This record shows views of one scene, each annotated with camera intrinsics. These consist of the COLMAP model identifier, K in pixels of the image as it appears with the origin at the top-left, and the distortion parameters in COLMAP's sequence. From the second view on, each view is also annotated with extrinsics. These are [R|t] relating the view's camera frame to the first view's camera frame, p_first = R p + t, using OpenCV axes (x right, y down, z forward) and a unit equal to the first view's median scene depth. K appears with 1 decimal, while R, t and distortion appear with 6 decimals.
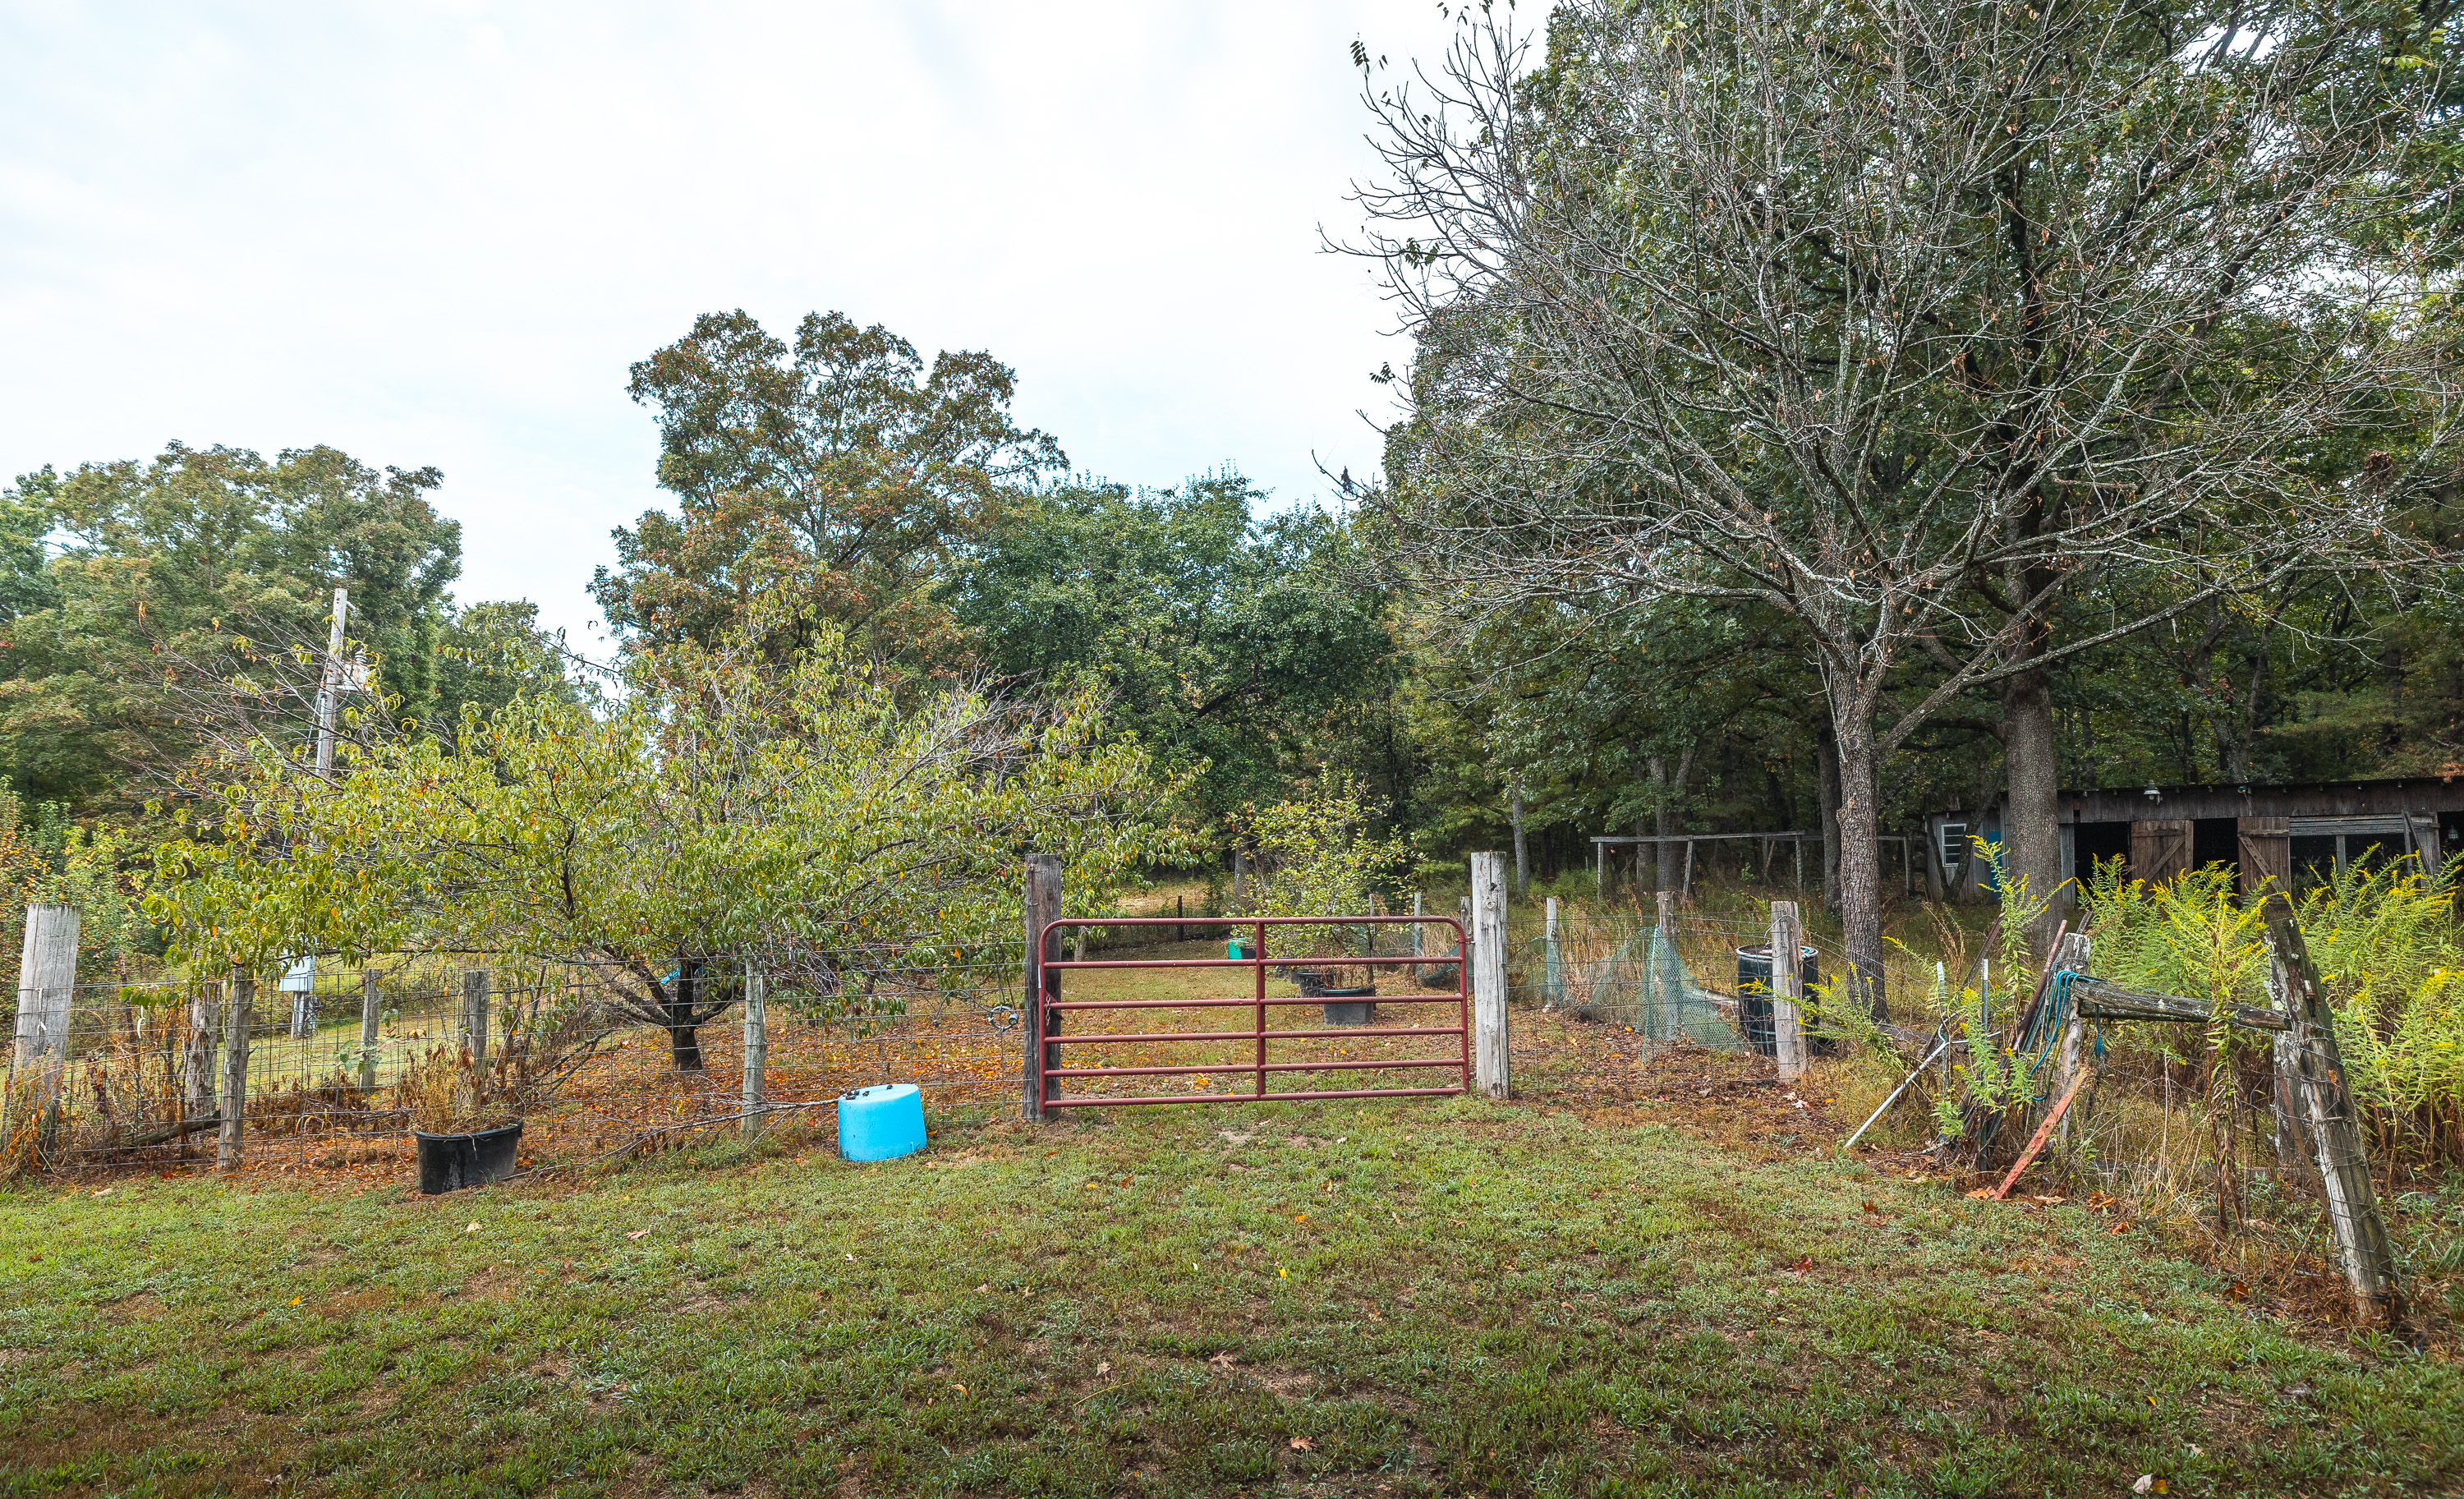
lens RADIAL K [[1245.0, 0, 1235.2], [0, 1245.0, 754.4], [0, 0, 1]] dist [0.001627, 0.000013]
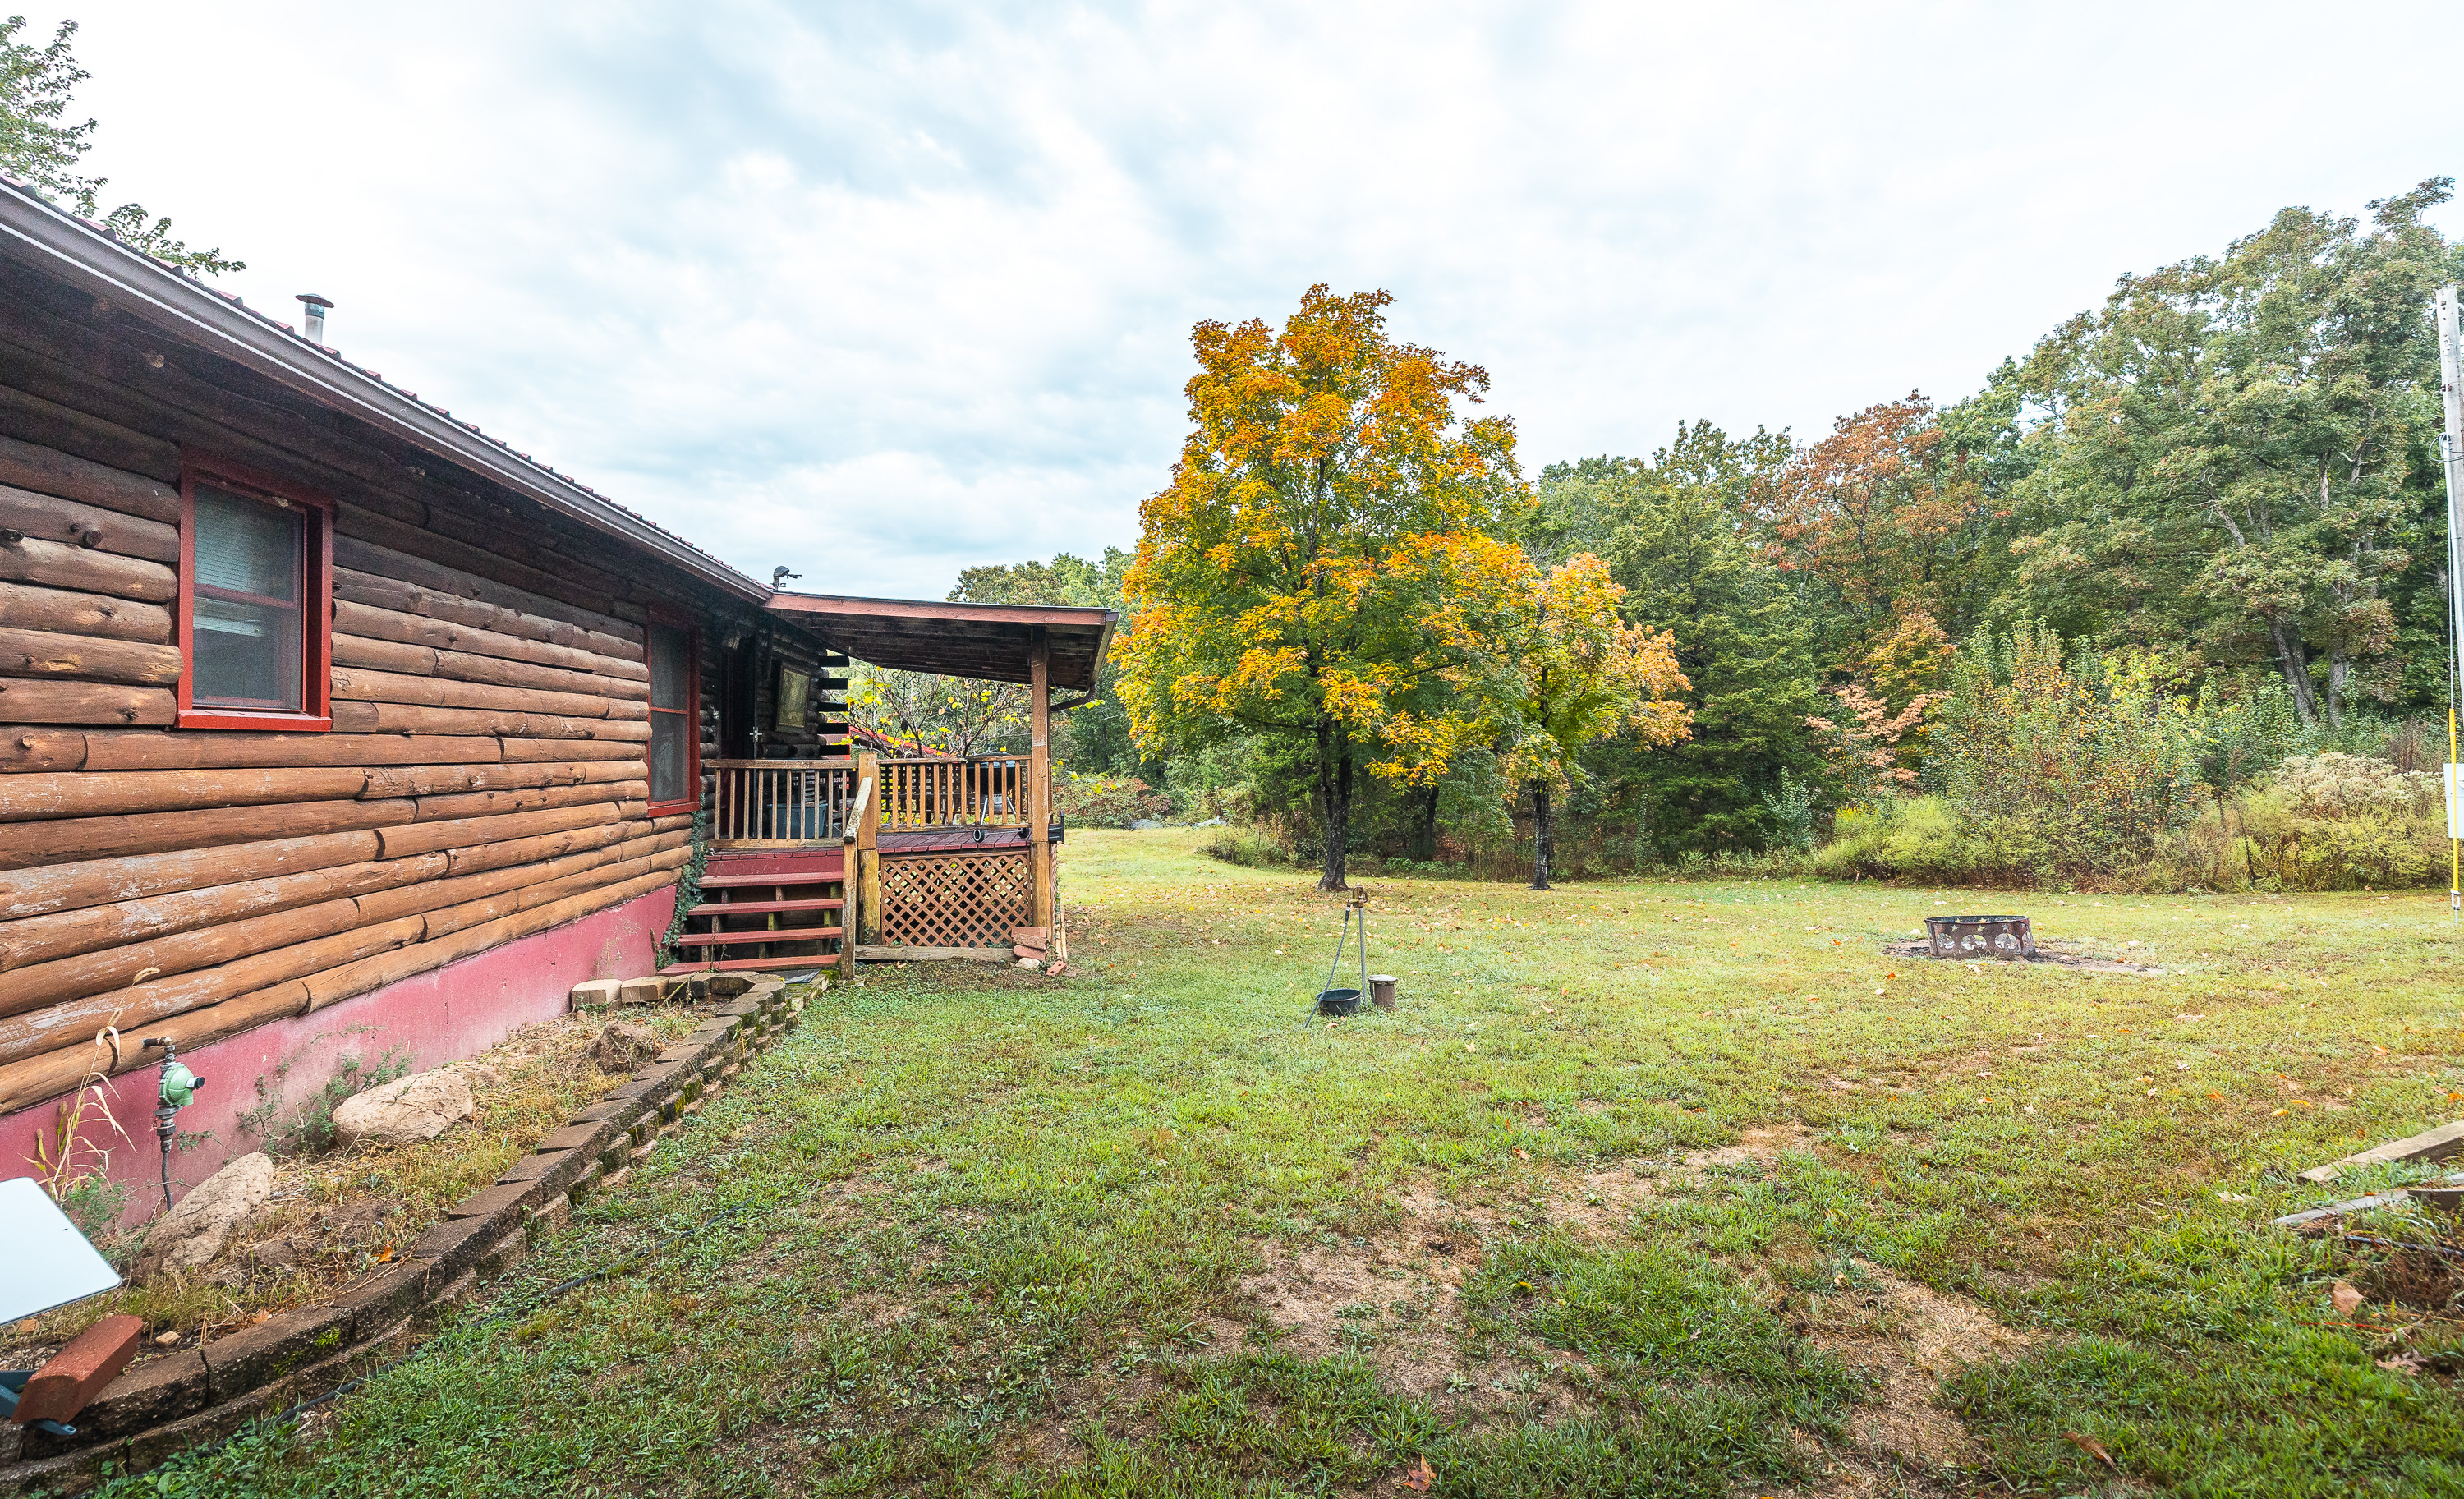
lens RADIAL K [[1047.9, 0, 1236.4], [0, 1047.9, 749.5], [0, 0, 1]] dist [-0.001421, -0.000184]
pose [[0.168142, -0.018910, -0.985581, -0.143918], [0.150489, 0.988589, 0.006706, 0.013371], [0.974208, -0.149447, 0.169069, 0.101947]]
